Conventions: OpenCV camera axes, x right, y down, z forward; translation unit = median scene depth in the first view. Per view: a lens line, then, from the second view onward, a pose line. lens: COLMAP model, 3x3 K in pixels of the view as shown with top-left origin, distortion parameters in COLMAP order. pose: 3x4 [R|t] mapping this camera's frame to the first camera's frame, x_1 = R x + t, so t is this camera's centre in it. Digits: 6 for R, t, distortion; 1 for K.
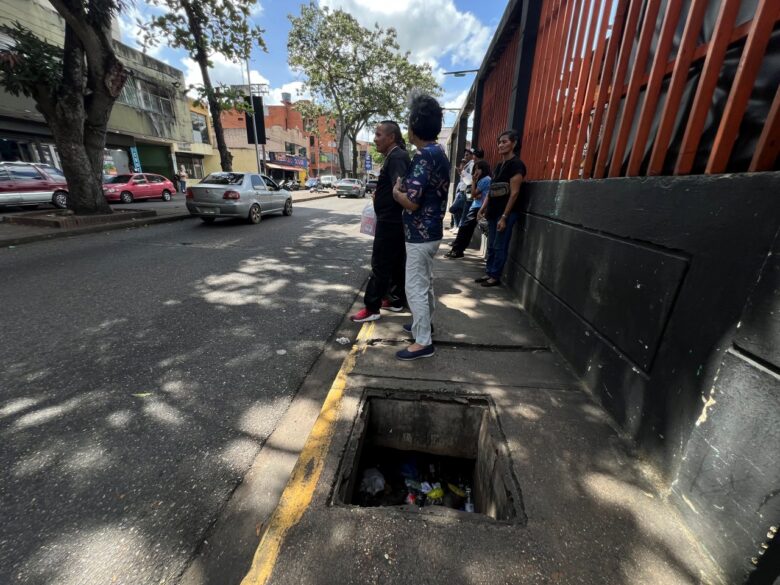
lens RADIAL K [[311.0, 0, 390.0], [0, 311.0, 292.5], [0, 0, 1]] dist [-0.000342, 0.000453]
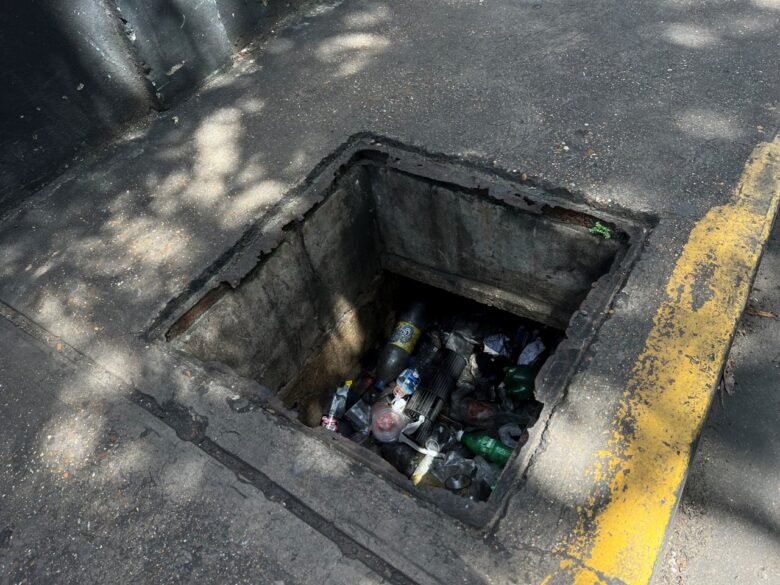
lens RADIAL K [[587.3, 0, 390.0], [0, 587.3, 292.5], [0, 0, 1]] dist [0.000965, 0.000395]
pose [[-0.886580, -0.269500, 0.375960, -0.019940], [0.259046, 0.384098, 0.886208, -0.024687], [-0.383238, 0.883085, -0.270721, 0.147124]]
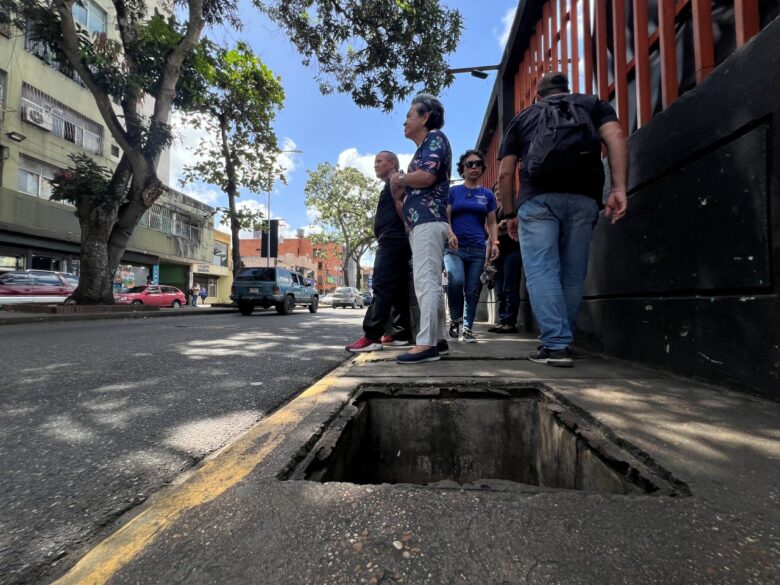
lens RADIAL K [[311.0, 0, 390.0], [0, 311.0, 292.5], [0, 0, 1]] dist [-0.000342, 0.000453]
pose [[0.999812, -0.019081, -0.003357, -0.001093], [0.016553, 0.931372, -0.363692, 0.055768], [0.010066, 0.363568, 0.931513, 0.039113]]
